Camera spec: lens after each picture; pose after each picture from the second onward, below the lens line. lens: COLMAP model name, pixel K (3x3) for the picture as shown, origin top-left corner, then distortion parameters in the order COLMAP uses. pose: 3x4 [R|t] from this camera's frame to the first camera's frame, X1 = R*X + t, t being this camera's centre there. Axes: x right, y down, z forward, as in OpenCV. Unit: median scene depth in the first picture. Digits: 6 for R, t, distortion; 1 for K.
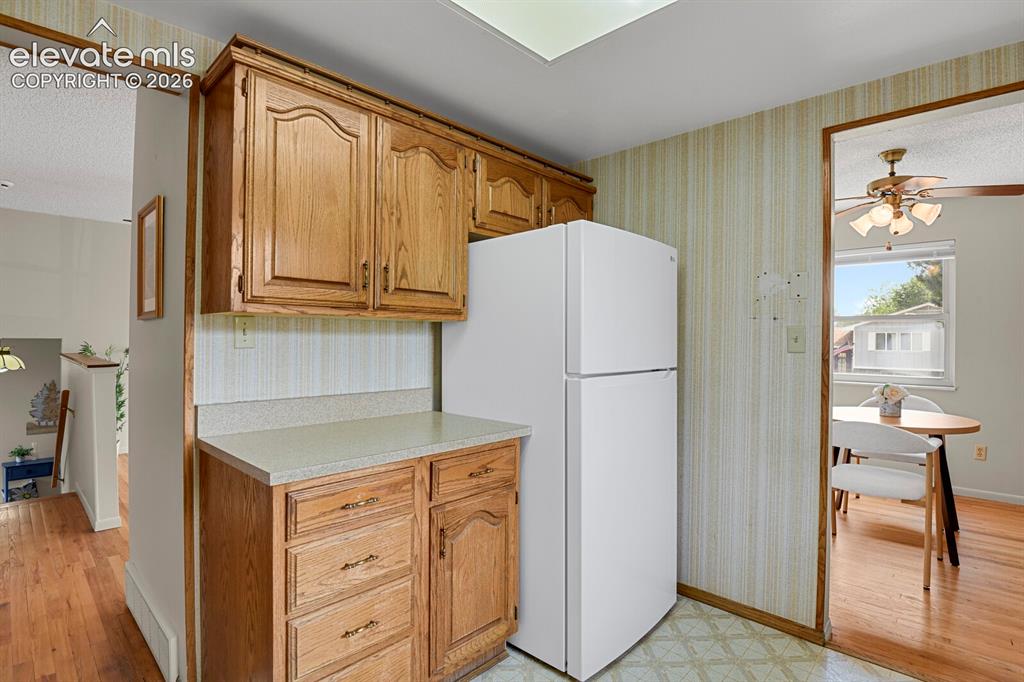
lens RADIAL K [[504.2, 0, 512.0], [0, 504.2, 342.6], [0, 0, 1]] dist [-0.021671, -0.003538]
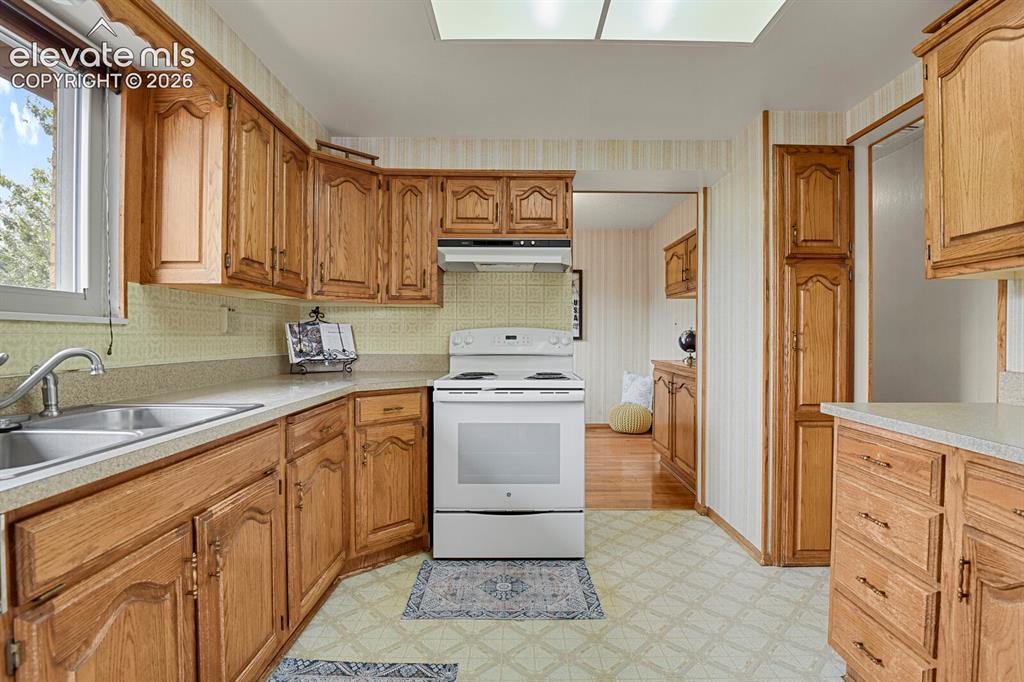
lens RADIAL K [[504.2, 0, 513.8], [0, 504.2, 343.4], [0, 0, 1]] dist [-0.021671, -0.003538]
pose [[-0.721050, 0.002669, -0.692878, 0.862661], [-0.006883, 0.999916, 0.011015, 0.074253], [0.692849, 0.012712, -0.720971, 1.155724]]
